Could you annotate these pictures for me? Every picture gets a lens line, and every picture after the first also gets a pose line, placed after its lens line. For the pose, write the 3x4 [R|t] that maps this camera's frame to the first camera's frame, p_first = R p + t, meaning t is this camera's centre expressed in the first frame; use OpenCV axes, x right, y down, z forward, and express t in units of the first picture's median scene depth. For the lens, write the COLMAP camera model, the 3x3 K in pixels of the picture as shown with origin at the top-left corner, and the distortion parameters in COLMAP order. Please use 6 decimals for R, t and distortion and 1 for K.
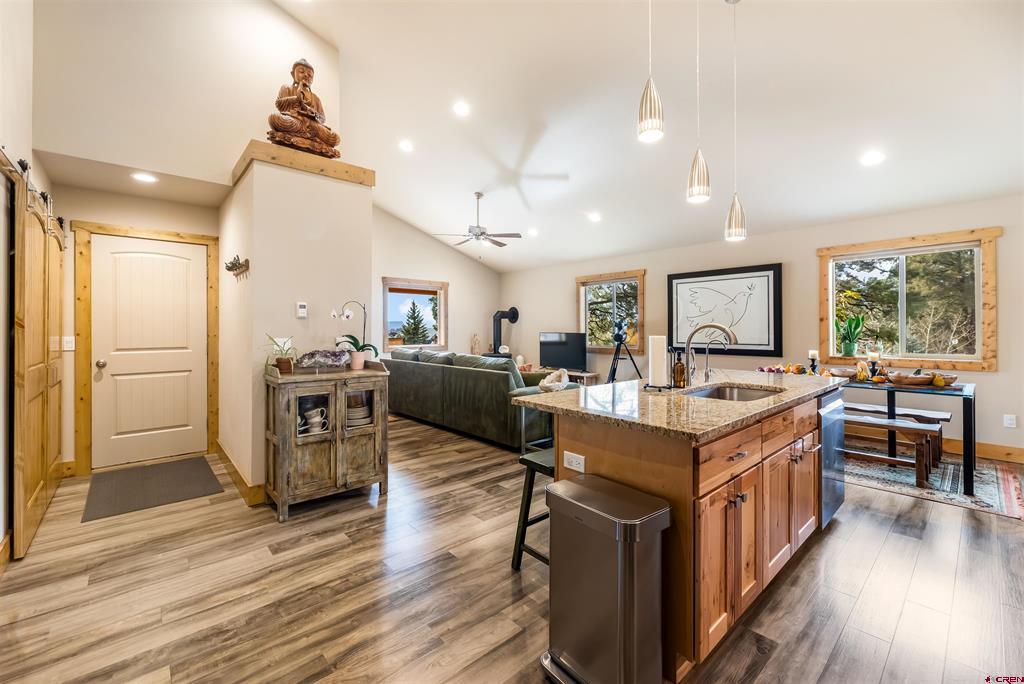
lens RADIAL K [[418.8, 0, 507.1], [0, 418.8, 327.3], [0, 0, 1]] dist [-0.000609, -0.000051]
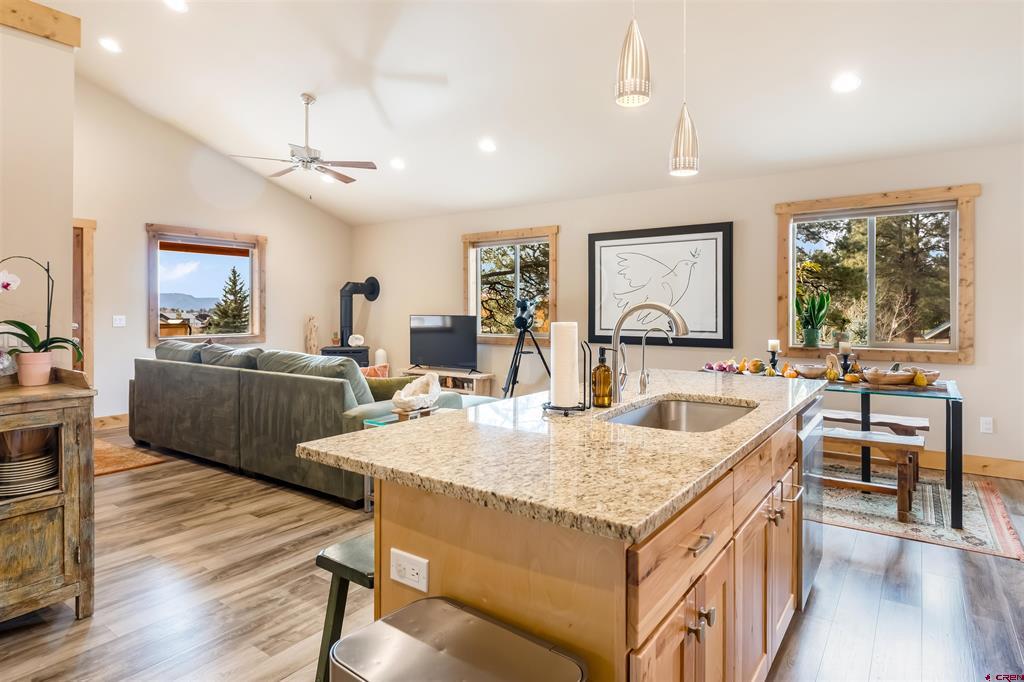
lens RADIAL K [[573.3, 0, 512.7], [0, 573.3, 311.5], [0, 0, 1]] dist [0.002764, 0.000217]
pose [[0.973112, 0.001748, 0.230326, 0.053015], [-0.003400, 0.999971, 0.006776, -0.000041], [-0.230308, -0.007377, 0.973090, 0.126463]]
